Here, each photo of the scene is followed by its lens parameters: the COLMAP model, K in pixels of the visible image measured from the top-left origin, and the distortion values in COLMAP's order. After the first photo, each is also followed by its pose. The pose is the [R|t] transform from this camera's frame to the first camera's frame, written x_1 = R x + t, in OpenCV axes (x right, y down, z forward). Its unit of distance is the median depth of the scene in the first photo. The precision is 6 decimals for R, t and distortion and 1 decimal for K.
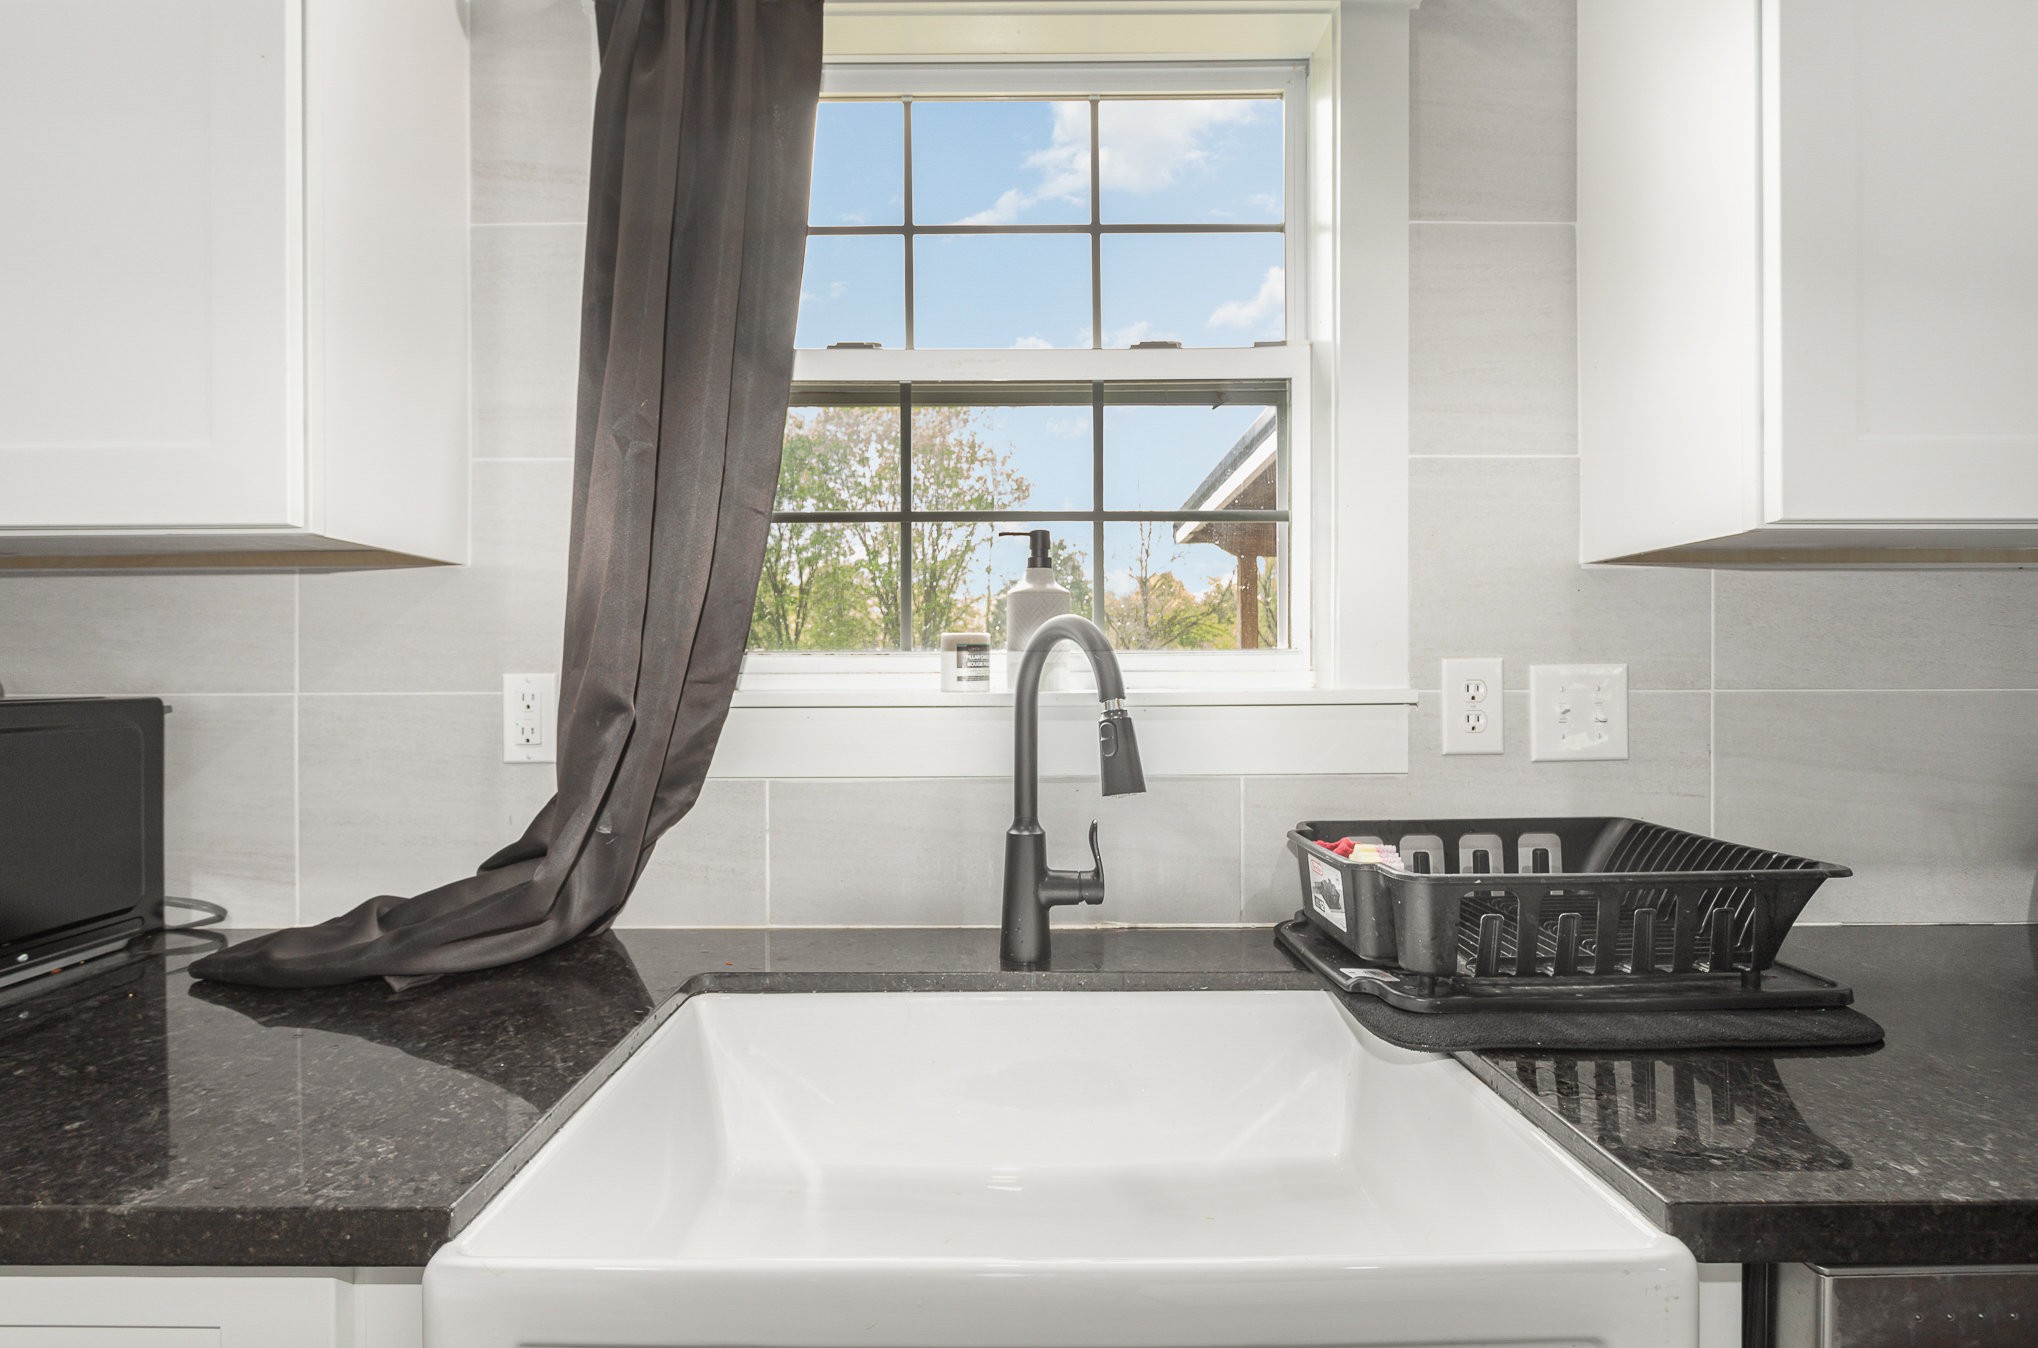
lens RADIAL K [[985.0, 0, 1001.0], [0, 985.0, 677.0], [0, 0, 1]] dist [0.010692, -0.000028]
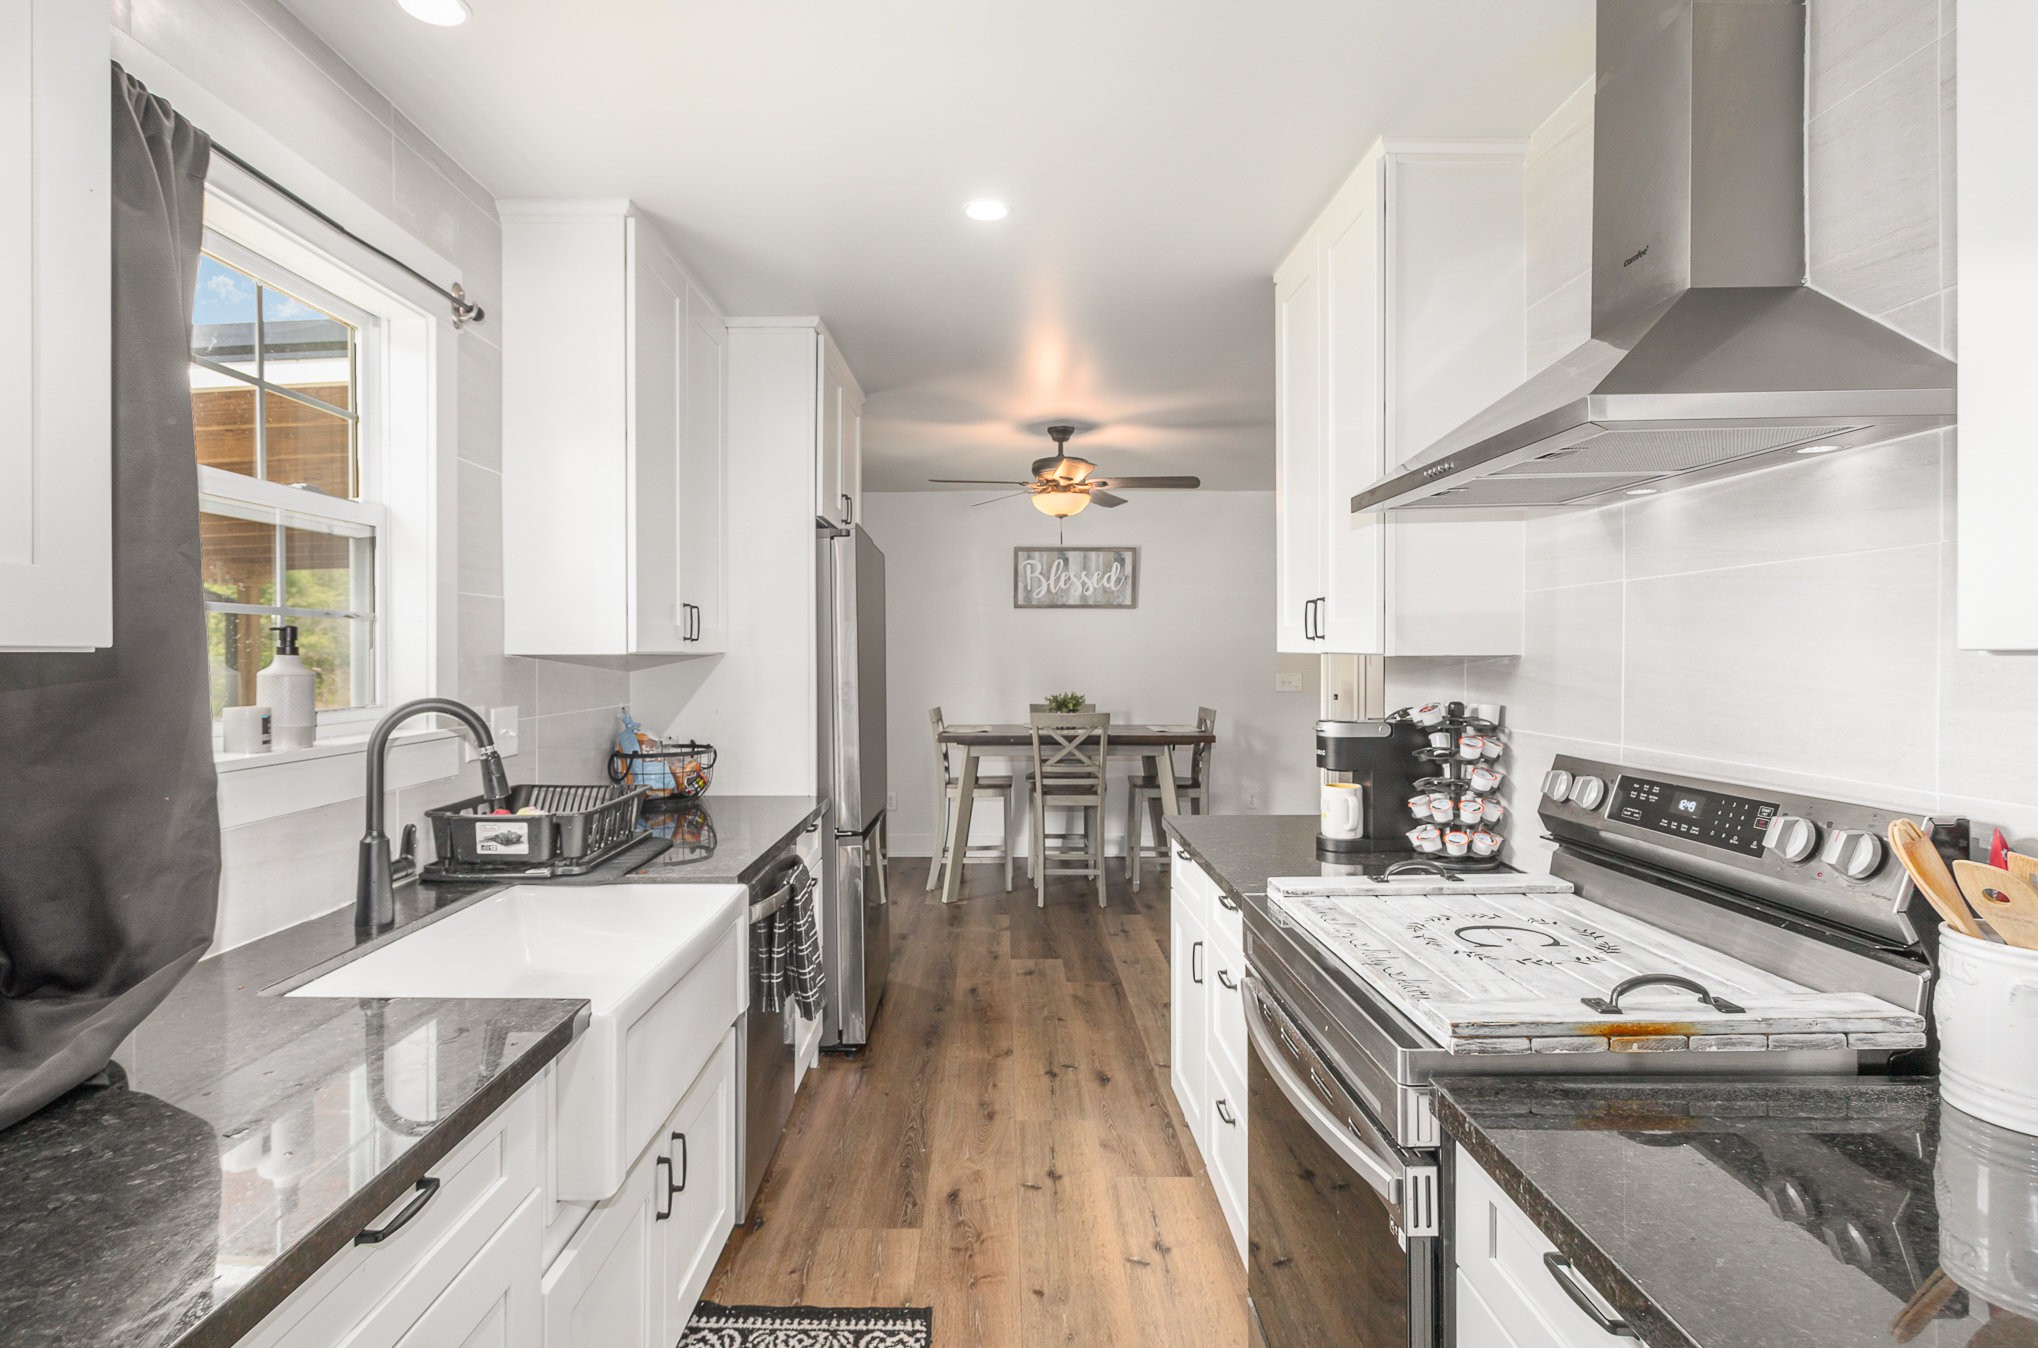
lens RADIAL K [[985.0, 0, 1001.0], [0, 985.0, 677.0], [0, 0, 1]] dist [0.010692, -0.000028]
pose [[-0.018728, -0.020710, 0.999610, -1.436982], [0.001923, 0.999783, 0.020750, -0.117694], [-0.999823, 0.002311, -0.018684, 0.089745]]
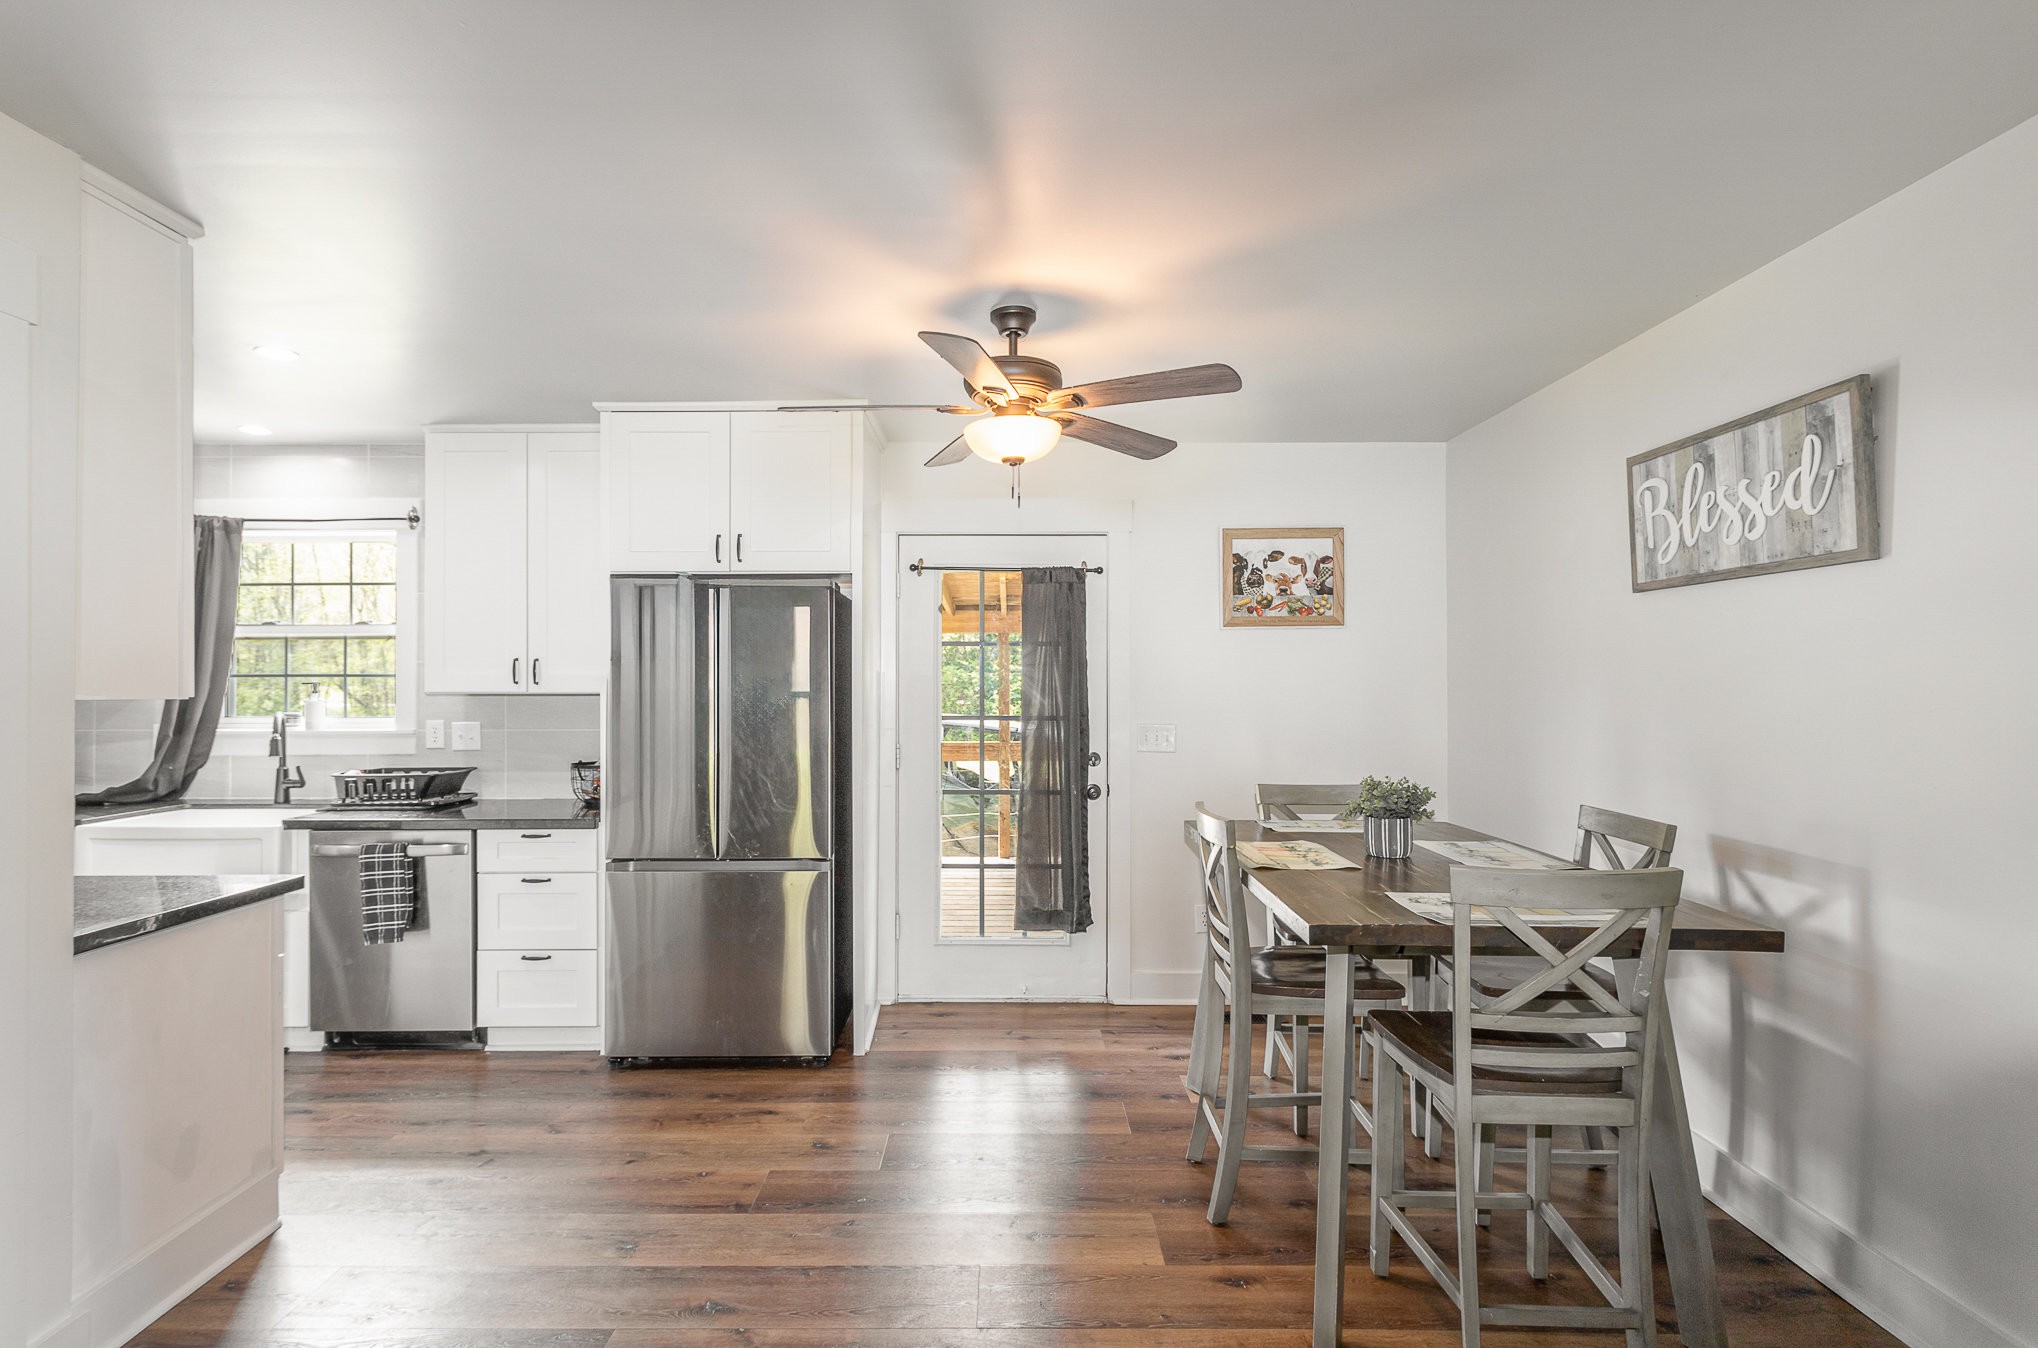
lens RADIAL K [[985.0, 0, 1001.0], [0, 985.0, 677.0], [0, 0, 1]] dist [0.010692, -0.000028]
pose [[0.999889, 0.001578, 0.014837, 2.499511], [-0.001441, 0.999957, -0.009204, -0.149210], [-0.014851, 0.009182, 0.999848, -2.605375]]
